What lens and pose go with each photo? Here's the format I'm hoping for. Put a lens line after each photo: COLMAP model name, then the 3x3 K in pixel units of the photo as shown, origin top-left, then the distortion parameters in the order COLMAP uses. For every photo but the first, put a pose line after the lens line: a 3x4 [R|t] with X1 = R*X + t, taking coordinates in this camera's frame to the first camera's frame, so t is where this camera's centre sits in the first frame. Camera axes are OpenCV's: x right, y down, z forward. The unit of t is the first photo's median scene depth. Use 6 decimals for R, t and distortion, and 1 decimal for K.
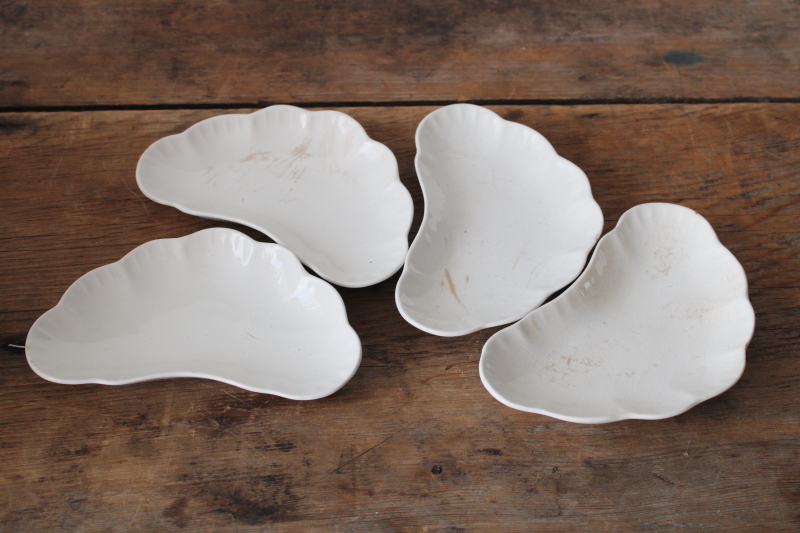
lens RADIAL K [[1430.7, 0, 400.0], [0, 1430.7, 266.5], [0, 0, 1]] dist [0.017510, 0.145451]
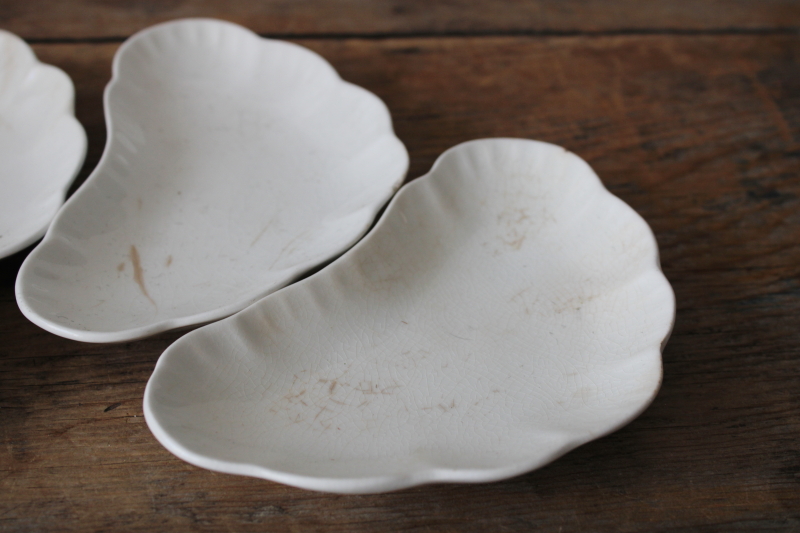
lens RADIAL K [[1226.9, 0, 400.0], [0, 1226.9, 266.5], [0, 0, 1]] dist [-0.008152, 0.045521]
pose [[0.999247, -0.018432, 0.034139, 0.122420], [0.023668, 0.986840, -0.159957, 0.091227], [-0.030741, 0.160644, 0.986534, 0.519260]]
